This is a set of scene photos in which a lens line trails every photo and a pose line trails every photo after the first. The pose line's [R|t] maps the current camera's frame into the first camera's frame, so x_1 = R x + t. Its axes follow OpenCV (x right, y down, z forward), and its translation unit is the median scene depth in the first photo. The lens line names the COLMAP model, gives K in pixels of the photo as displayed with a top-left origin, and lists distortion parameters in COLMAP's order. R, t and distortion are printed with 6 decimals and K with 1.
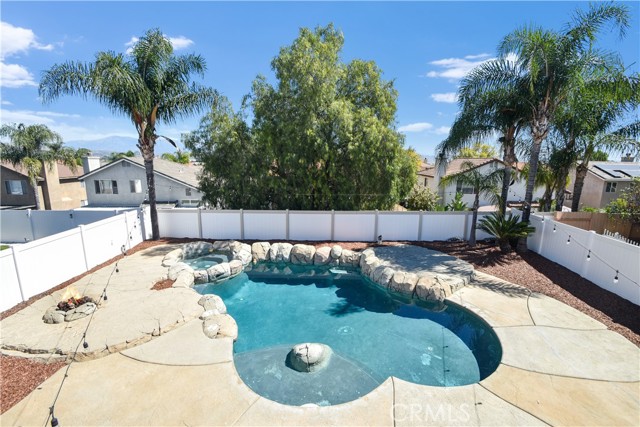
lens RADIAL K [[284.0, 0, 320.4], [0, 284.0, 214.5], [0, 0, 1]] dist [-0.001700, -0.003512]
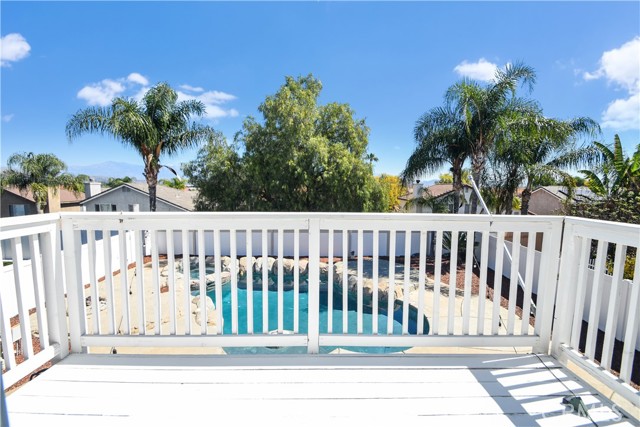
lens RADIAL K [[284.0, 0, 319.3], [0, 284.0, 213.1], [0, 0, 1]] dist [-0.001700, -0.003512]
pose [[0.999860, -0.001553, 0.016638, 0.057561], [0.003085, 0.995713, -0.092441, 0.026586], [-0.016423, 0.092480, 0.995579, -0.153812]]
